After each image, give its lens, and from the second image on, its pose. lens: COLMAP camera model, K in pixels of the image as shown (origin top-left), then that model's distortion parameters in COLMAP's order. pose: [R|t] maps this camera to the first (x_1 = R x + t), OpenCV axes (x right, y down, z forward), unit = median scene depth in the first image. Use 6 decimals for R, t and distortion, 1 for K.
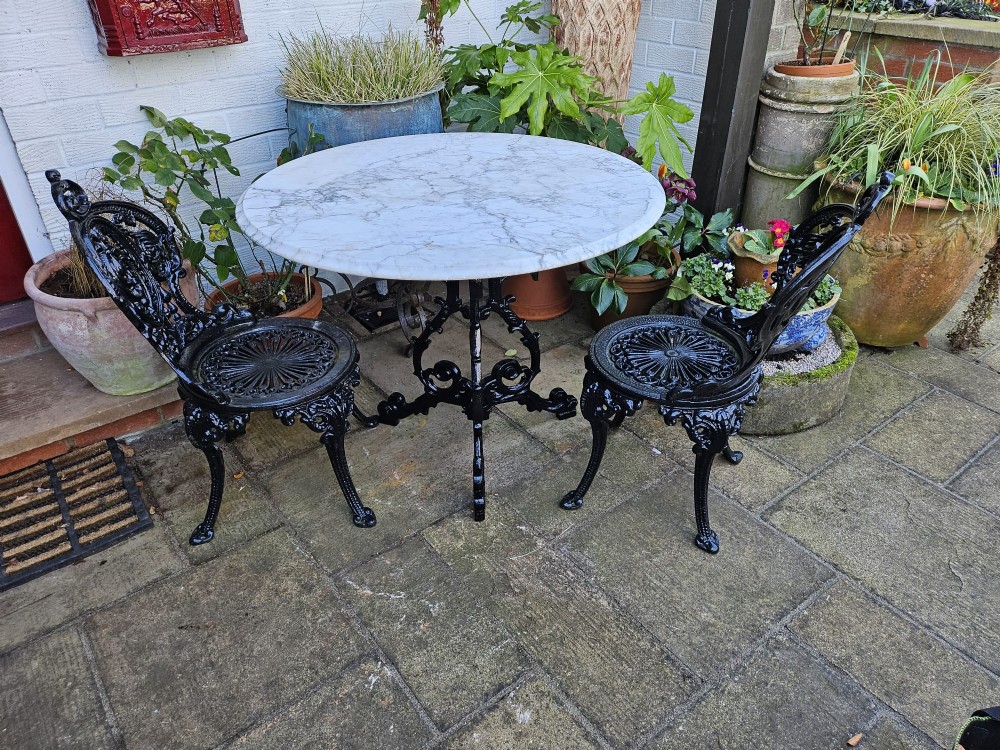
lens RADIAL K [[705.4, 0, 504.5], [0, 705.4, 380.7], [0, 0, 1]] dist [0.069453, -0.080352]
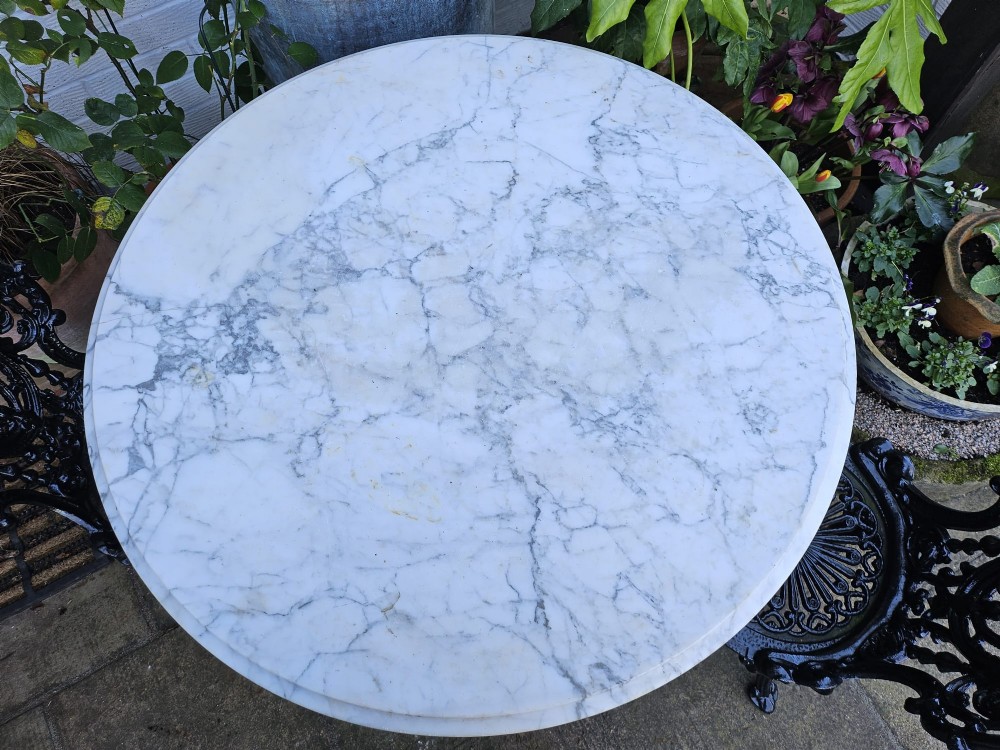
lens RADIAL K [[705.4, 0, 504.6], [0, 705.4, 375.2], [0, 0, 1]] dist [0.069453, -0.080352]
pose [[0.990564, 0.123914, -0.058553, -0.004912], [-0.069489, 0.822345, 0.564729, -0.503391], [0.118129, -0.555332, 0.823196, 0.482228]]
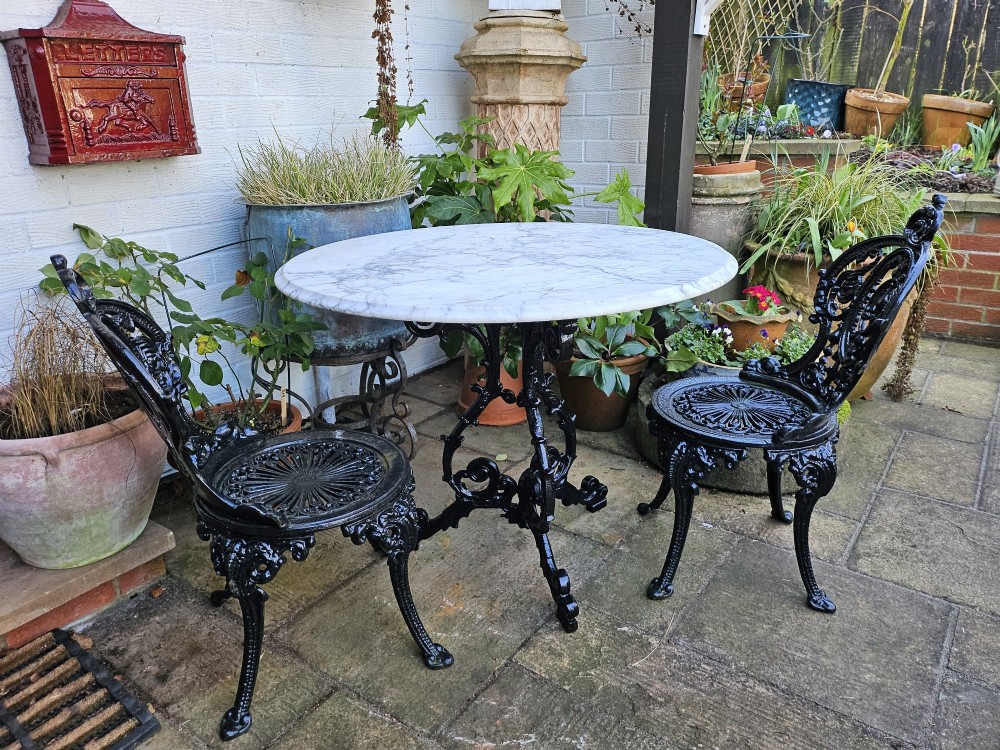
lens RADIAL K [[705.4, 0, 494.5], [0, 705.4, 368.7], [0, 0, 1]] dist [0.069453, -0.080352]
pose [[0.961294, -0.109256, 0.252936, -0.311351], [0.166305, 0.962013, -0.216505, 0.065408], [-0.219673, 0.250189, 0.942947, 0.142212]]
